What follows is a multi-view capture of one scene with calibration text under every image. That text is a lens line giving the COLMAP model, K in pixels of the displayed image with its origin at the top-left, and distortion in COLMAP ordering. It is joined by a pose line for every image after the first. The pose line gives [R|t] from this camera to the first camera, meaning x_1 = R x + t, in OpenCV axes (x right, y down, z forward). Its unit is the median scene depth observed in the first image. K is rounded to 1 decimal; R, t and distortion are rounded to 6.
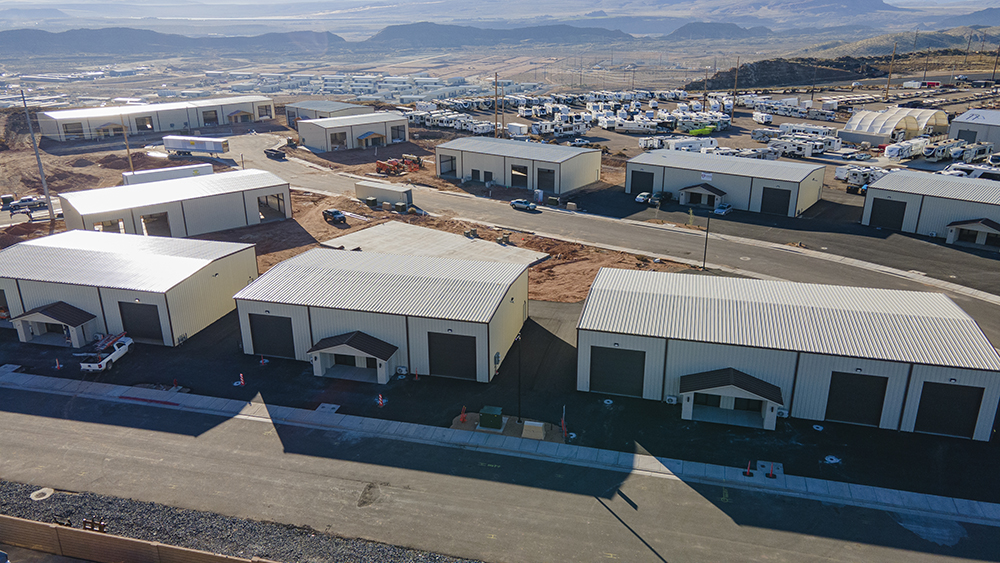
lens RADIAL K [[732.9, 0, 497.3], [0, 732.9, 280.8], [0, 0, 1]] dist [0.021408, 0.047809]
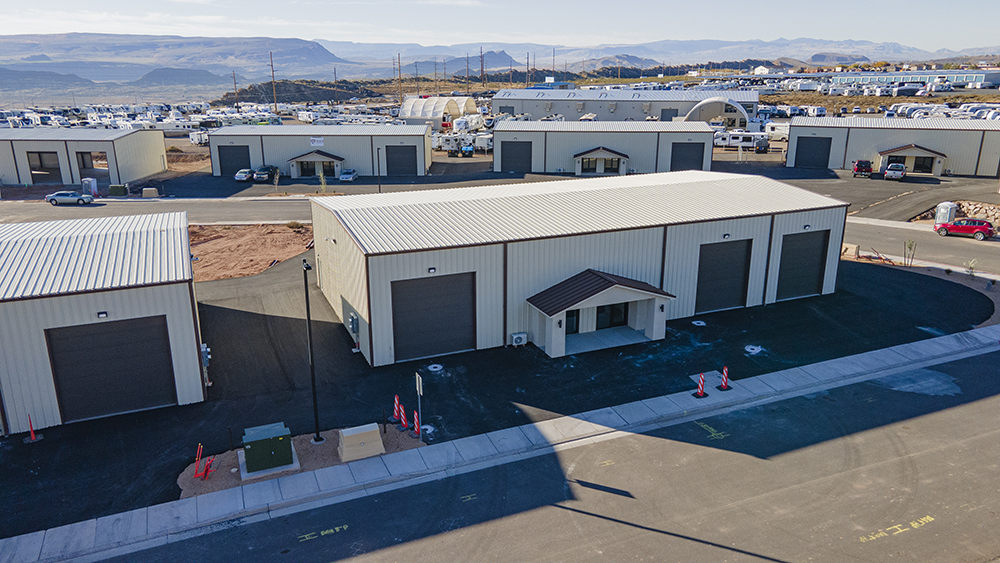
lens RADIAL K [[732.9, 0, 497.3], [0, 732.9, 280.8], [0, 0, 1]] dist [0.021408, 0.047809]
pose [[0.789244, -0.173404, 0.589089, -0.061693], [0.209436, 0.977796, 0.007228, 0.042082], [-0.577262, 0.117672, 0.808036, 0.197850]]
